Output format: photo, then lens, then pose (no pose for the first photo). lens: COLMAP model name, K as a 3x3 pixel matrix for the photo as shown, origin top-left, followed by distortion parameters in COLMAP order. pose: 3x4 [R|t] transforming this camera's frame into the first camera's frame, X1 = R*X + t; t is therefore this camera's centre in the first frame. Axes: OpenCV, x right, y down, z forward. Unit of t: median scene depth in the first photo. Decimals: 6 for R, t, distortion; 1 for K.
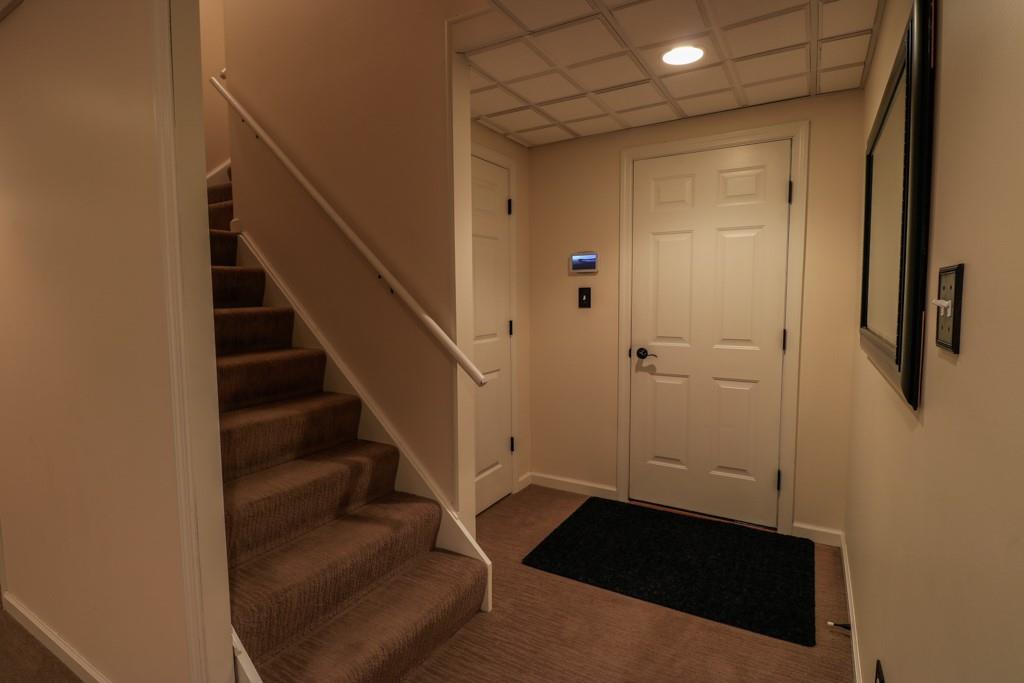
lens RADIAL K [[475.9, 0, 512.0], [0, 475.9, 341.5], [0, 0, 1]] dist [-0.021507, -0.001043]
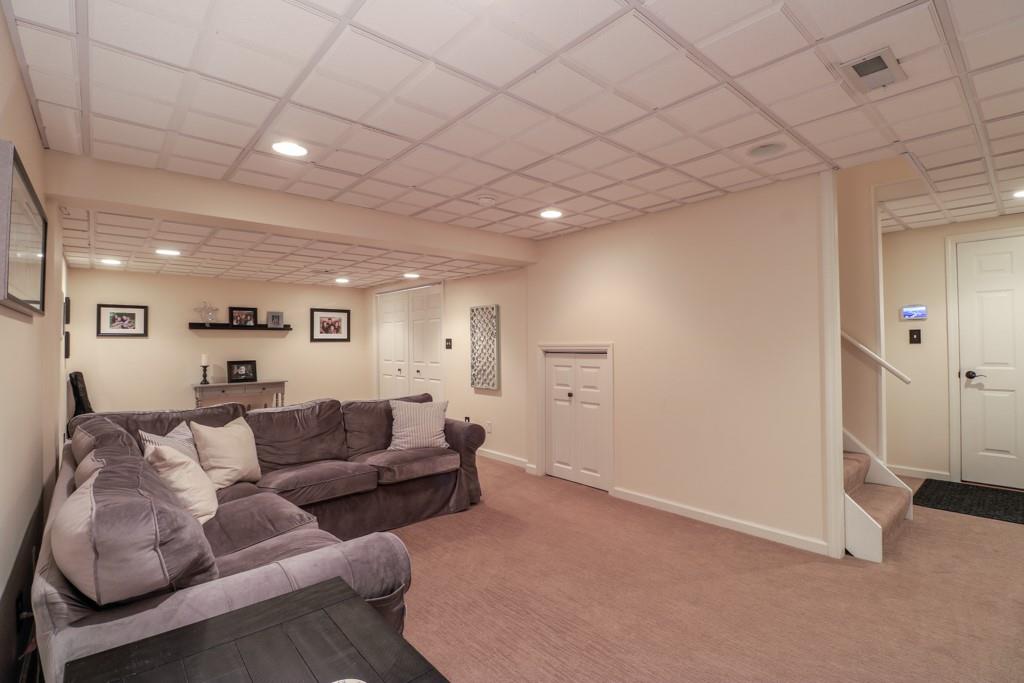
lens RADIAL K [[475.9, 0, 512.0], [0, 475.9, 341.5], [0, 0, 1]] dist [-0.021507, -0.001043]
pose [[0.956974, -0.010728, -0.289975, -0.632916], [-0.018415, 0.995057, -0.097585, 0.086715], [0.289588, 0.098726, 0.952046, -0.731305]]
